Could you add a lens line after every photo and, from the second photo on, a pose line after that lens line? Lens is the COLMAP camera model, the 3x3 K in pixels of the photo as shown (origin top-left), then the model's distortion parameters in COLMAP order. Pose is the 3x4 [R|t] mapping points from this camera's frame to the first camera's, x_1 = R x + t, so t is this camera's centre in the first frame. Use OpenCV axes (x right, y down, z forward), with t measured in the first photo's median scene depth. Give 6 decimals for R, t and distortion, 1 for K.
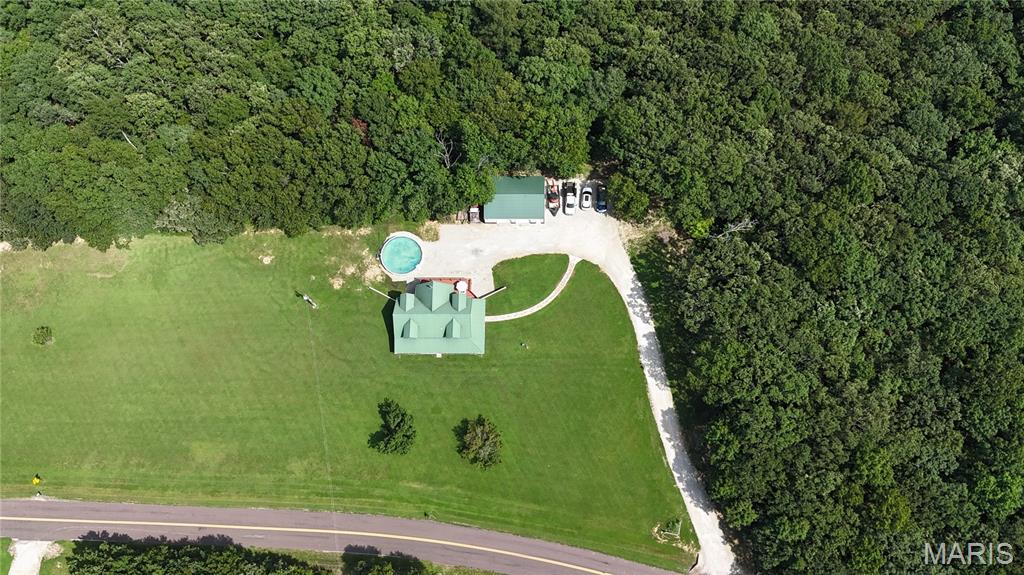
lens RADIAL K [[886.6, 0, 512.0], [0, 886.6, 287.5], [0, 0, 1]] dist [0.096629, -0.138894]
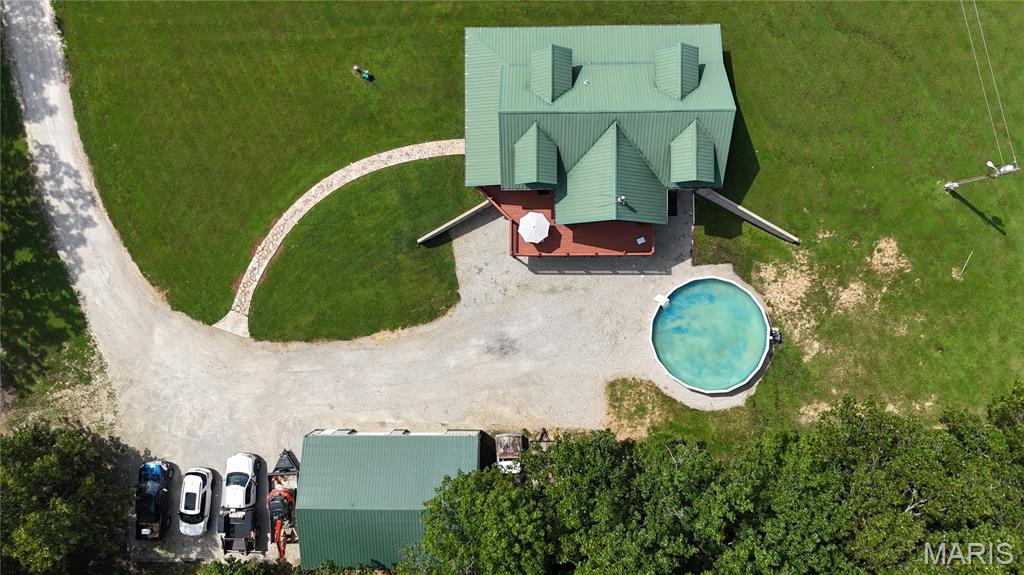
lens RADIAL K [[886.6, 0, 512.0], [0, 886.6, 287.5], [0, 0, 1]] dist [0.096629, -0.138894]
pose [[-0.998383, 0.009586, 0.056024, -0.064983], [0.006963, -0.957623, 0.287942, -0.122673], [0.056410, 0.287866, 0.956008, 0.647667]]
